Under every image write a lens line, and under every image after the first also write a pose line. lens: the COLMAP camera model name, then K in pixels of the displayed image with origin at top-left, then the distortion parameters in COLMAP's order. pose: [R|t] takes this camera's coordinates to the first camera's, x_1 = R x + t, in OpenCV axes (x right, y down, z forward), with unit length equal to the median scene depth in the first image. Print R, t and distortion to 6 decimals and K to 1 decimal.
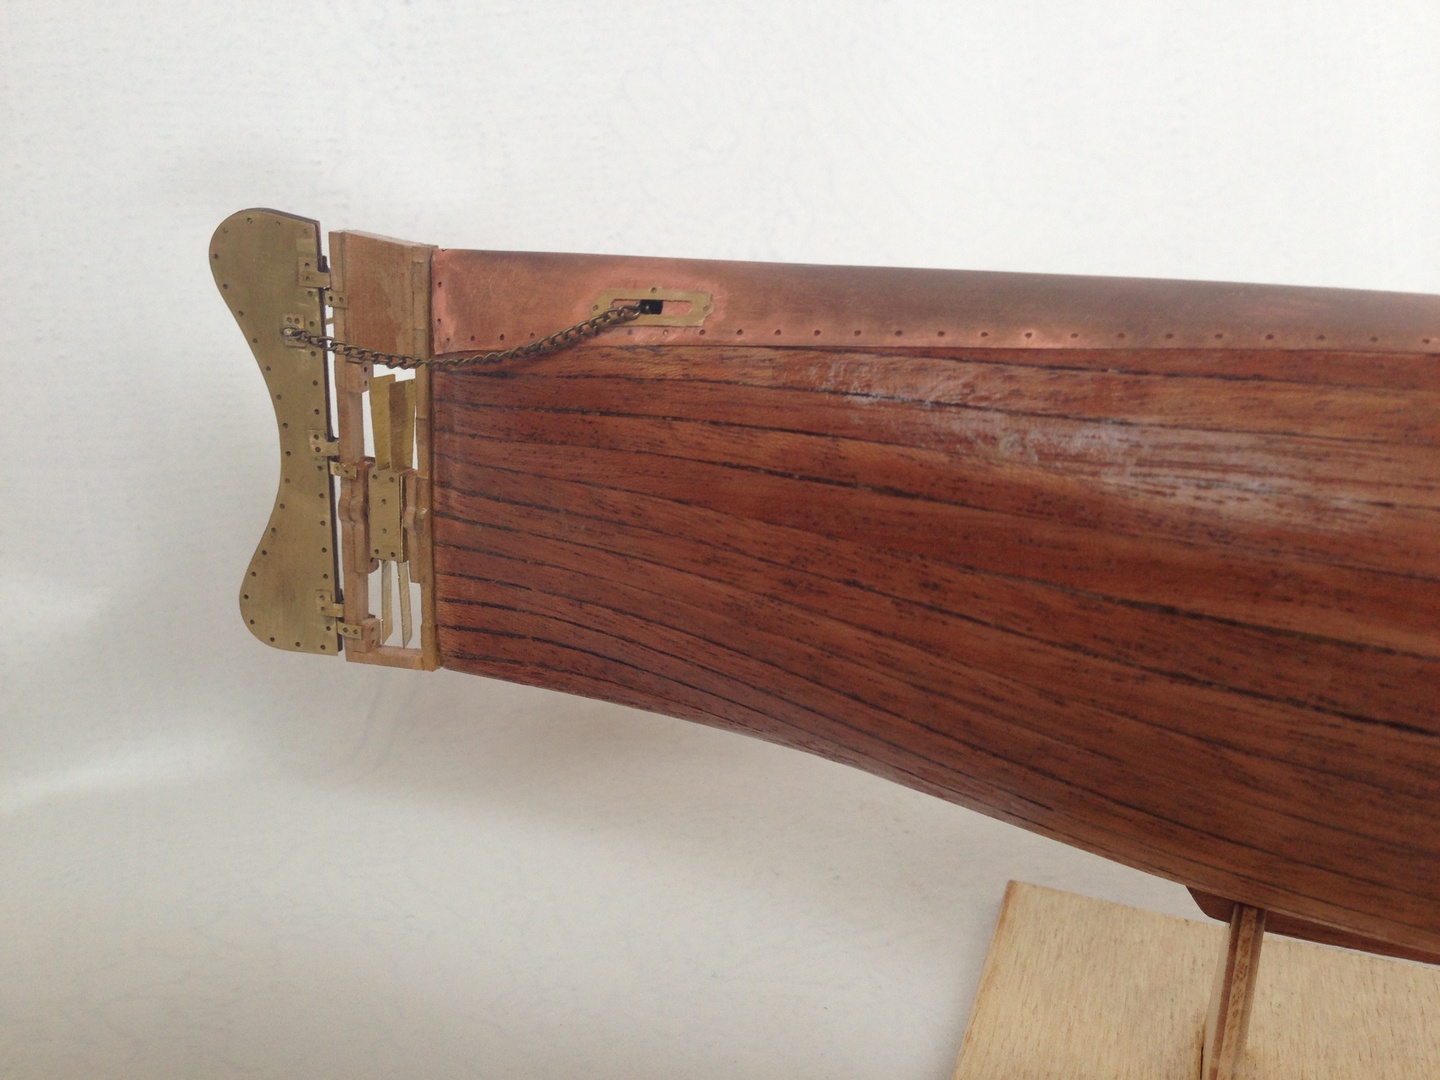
lens RADIAL K [[1398.6, 0, 719.5], [0, 1398.6, 539.4], [0, 0, 1]] dist [0.015106, 0.000000]
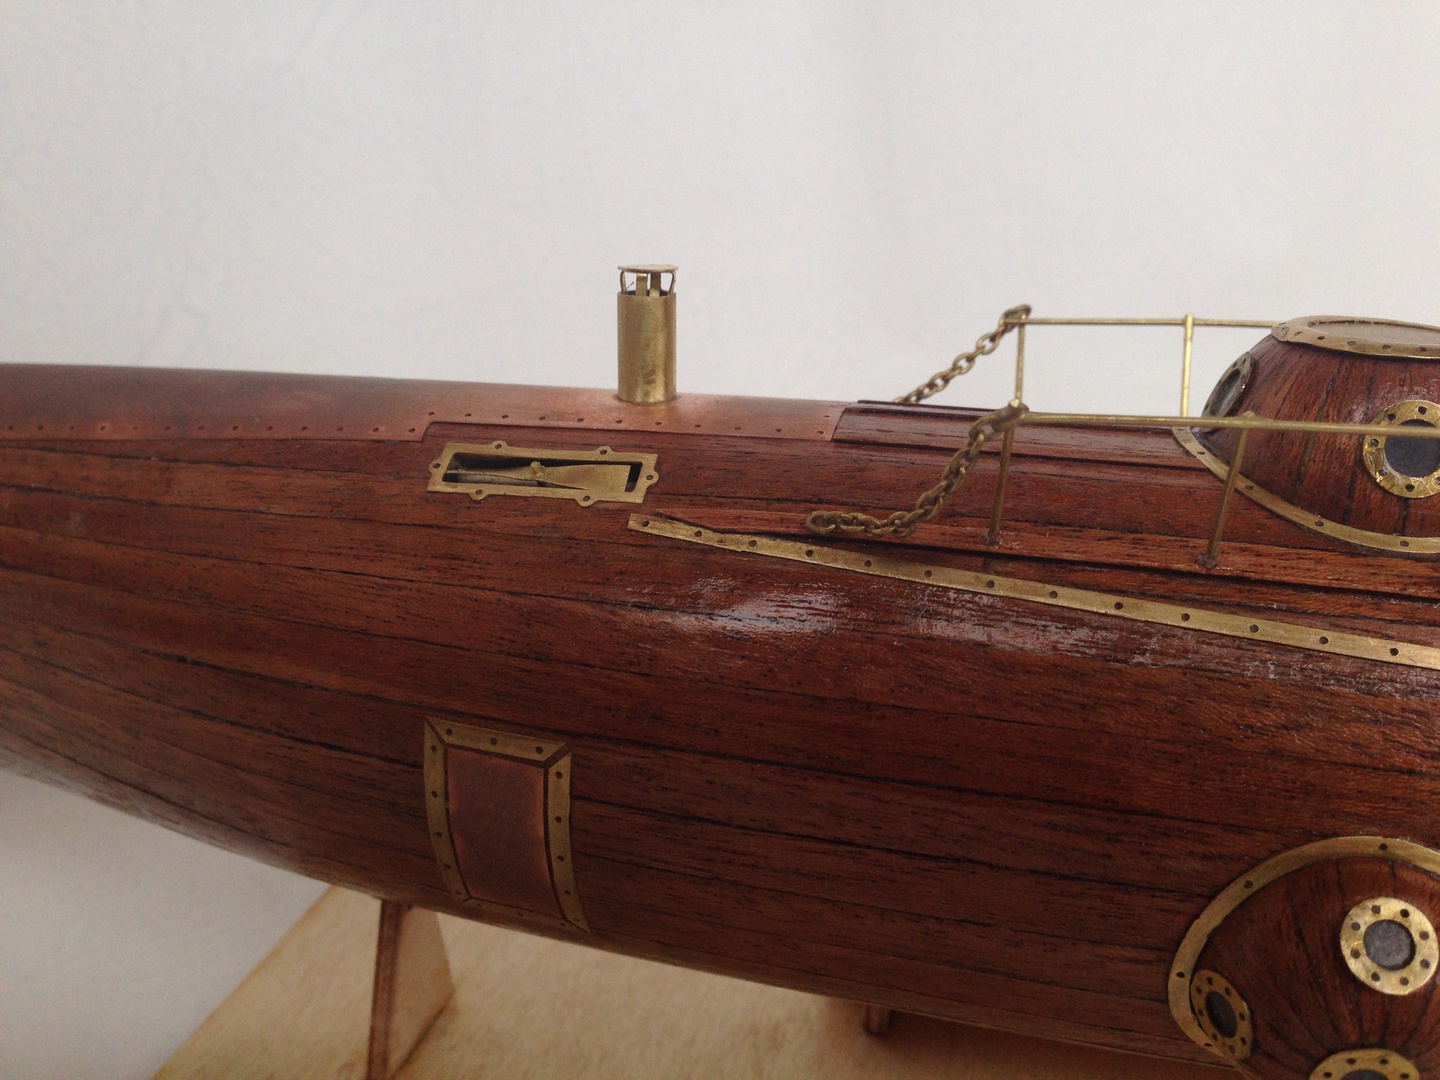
lens RADIAL K [[1398.6, 0, 720.1], [0, 1398.6, 540.3], [0, 0, 1]] dist [0.015106, 0.000000]
pose [[0.991892, -0.053729, 0.115169, 0.647735], [0.051829, 0.998467, 0.019427, -0.051566], [-0.116036, -0.013300, 0.993156, -0.257578]]
